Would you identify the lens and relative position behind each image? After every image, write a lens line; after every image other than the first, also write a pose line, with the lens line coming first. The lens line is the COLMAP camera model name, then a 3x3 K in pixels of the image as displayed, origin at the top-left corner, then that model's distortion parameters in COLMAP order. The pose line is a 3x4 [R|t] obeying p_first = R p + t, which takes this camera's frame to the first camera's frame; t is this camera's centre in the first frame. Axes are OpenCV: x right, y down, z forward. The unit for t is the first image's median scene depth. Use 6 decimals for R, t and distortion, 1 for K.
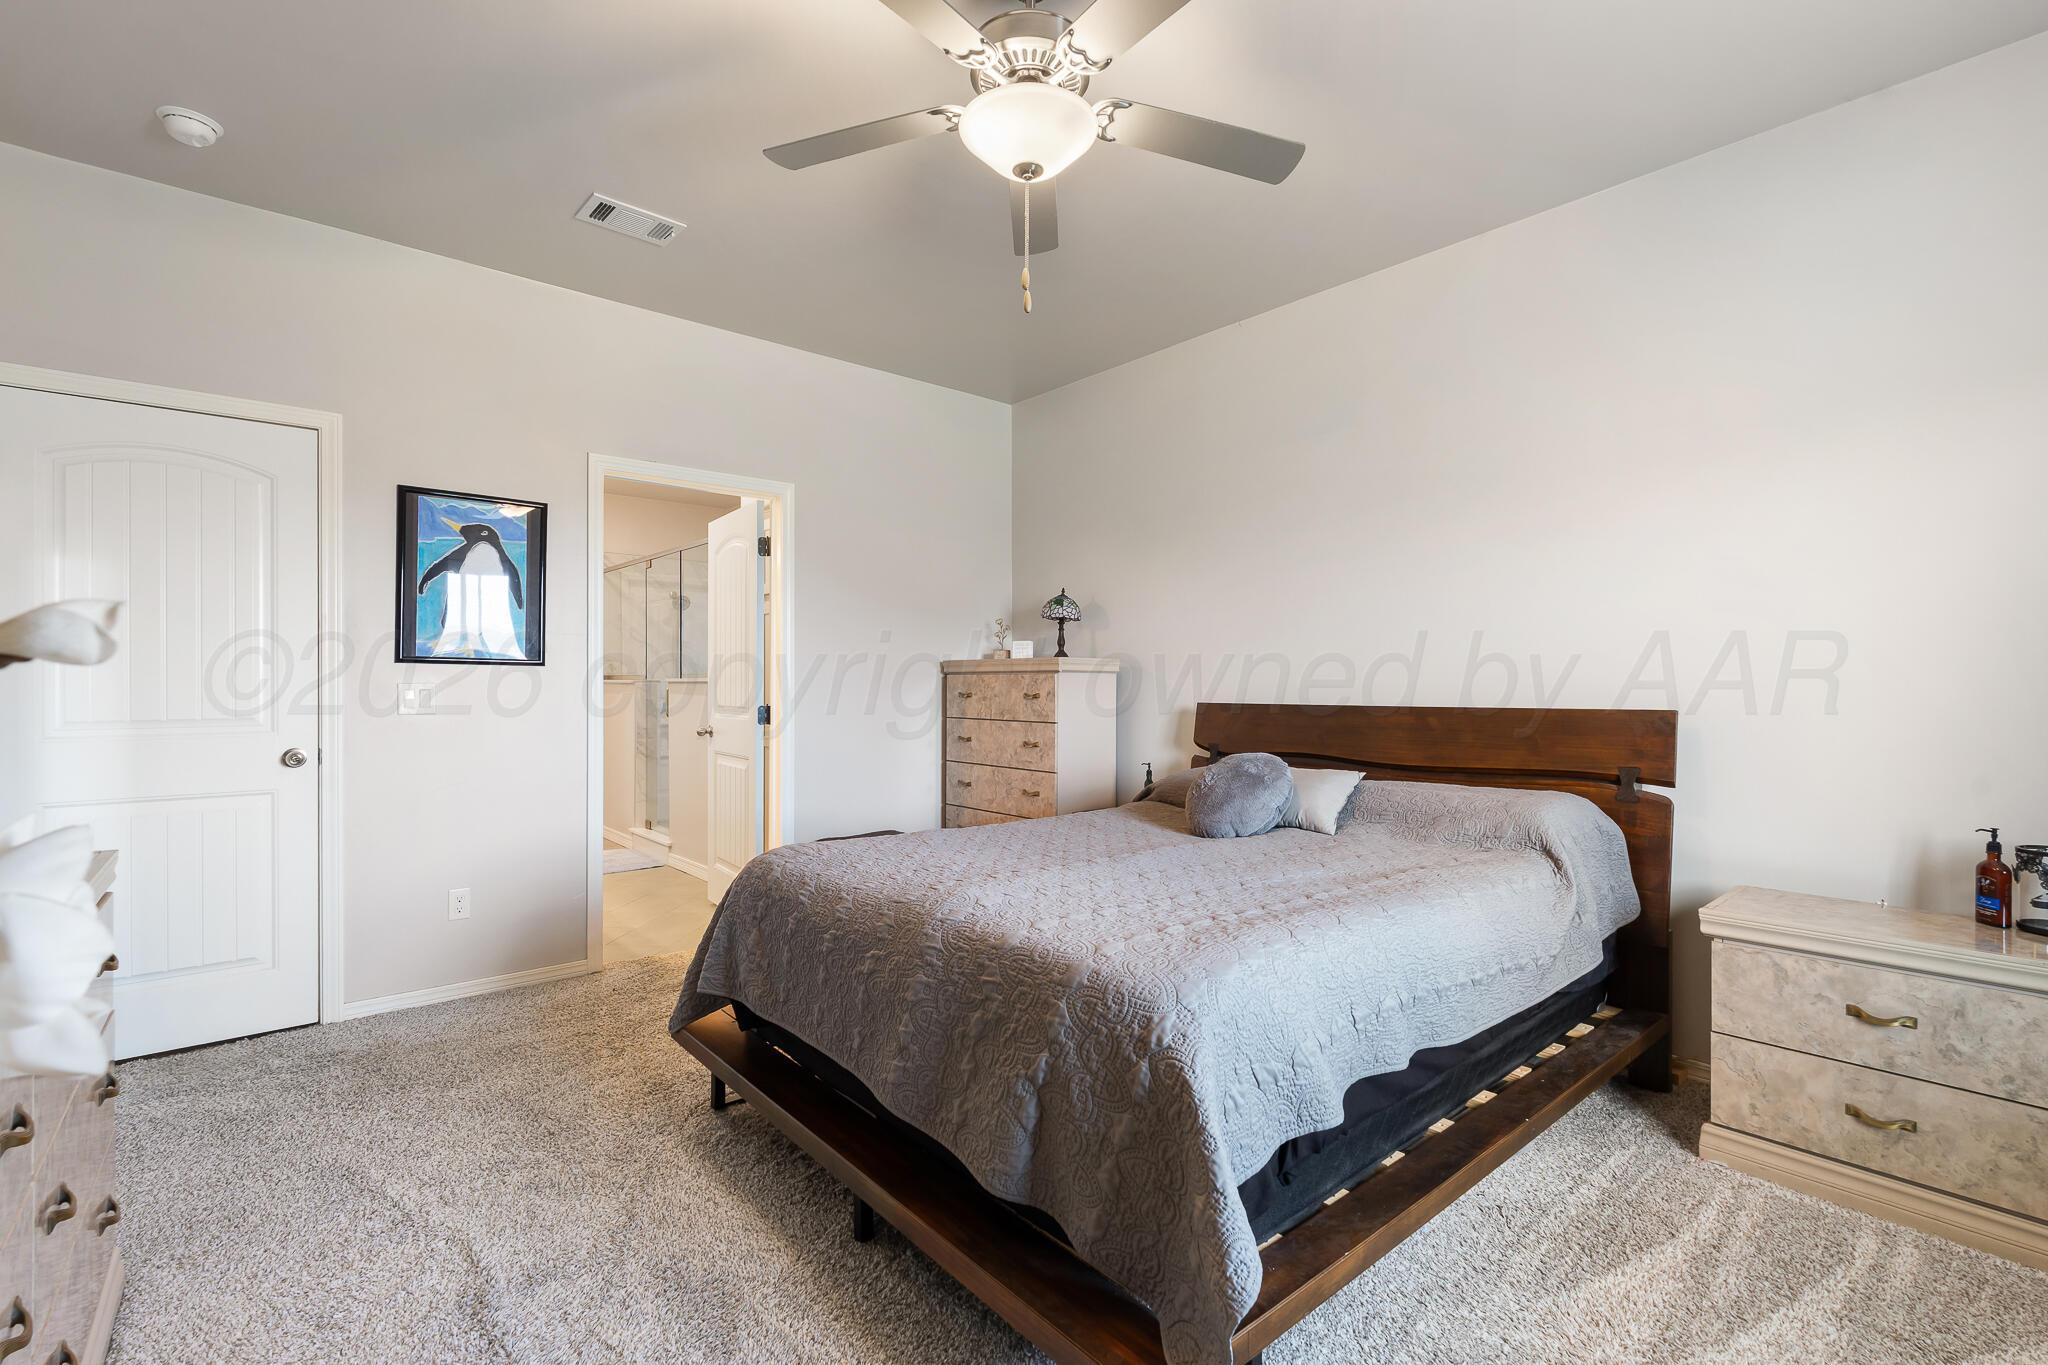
lens RADIAL K [[908.7, 0, 1021.5], [0, 908.7, 687.1], [0, 0, 1]] dist [0.000192, 0.000712]
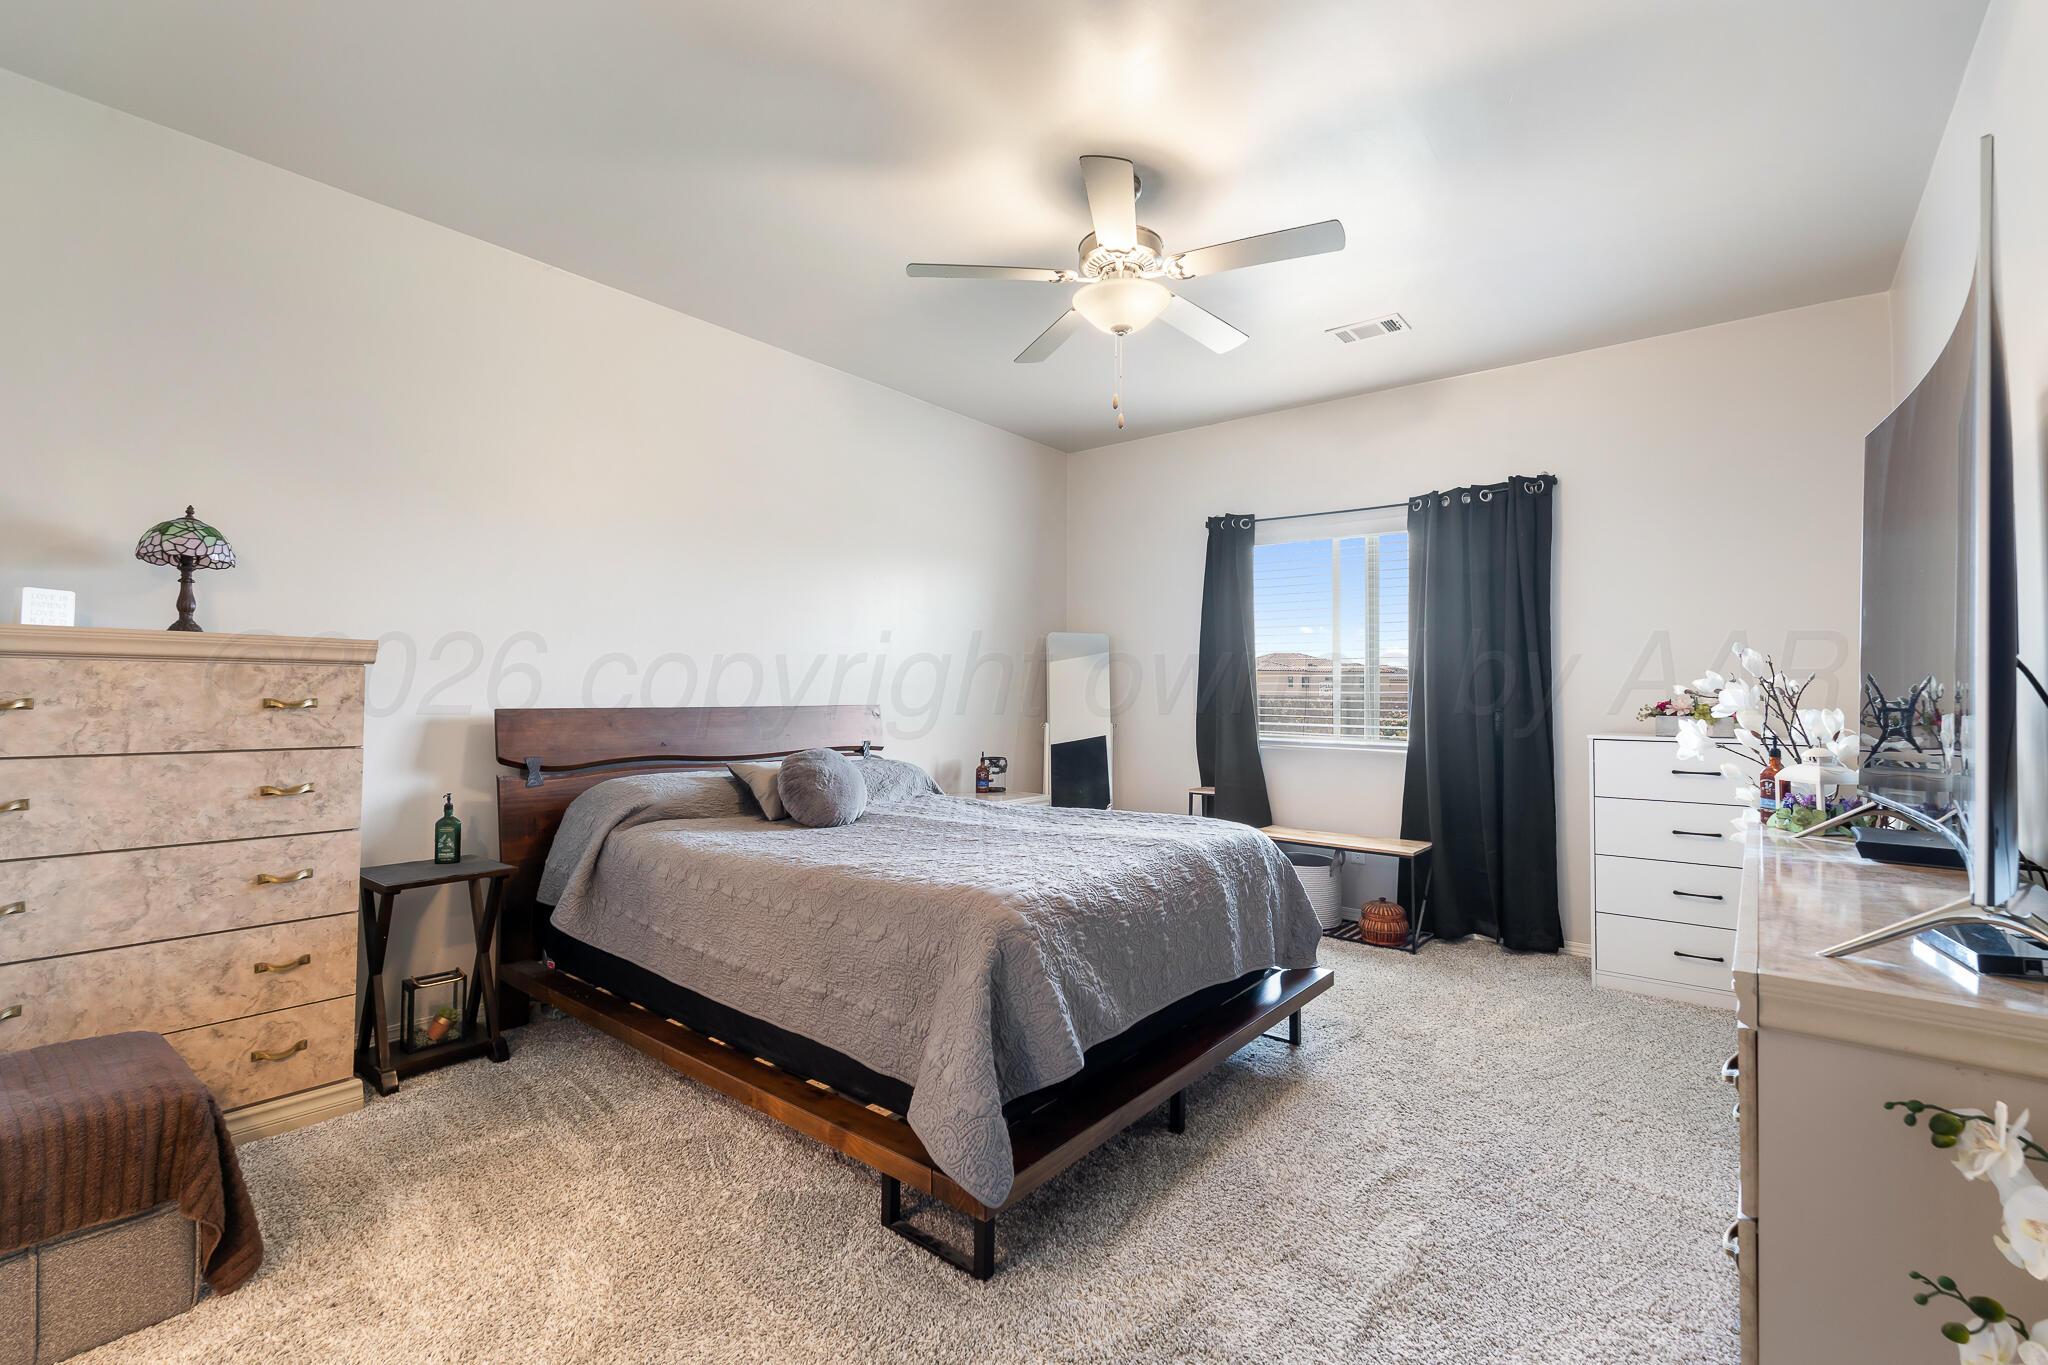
lens RADIAL K [[908.7, 0, 1021.1], [0, 908.7, 680.6], [0, 0, 1]] dist [0.000192, 0.000712]
pose [[-0.179027, 0.009601, 0.983797, -0.615382], [-0.006088, 0.999922, -0.010866, -0.001181], [-0.983825, -0.007935, -0.178955, 0.644505]]
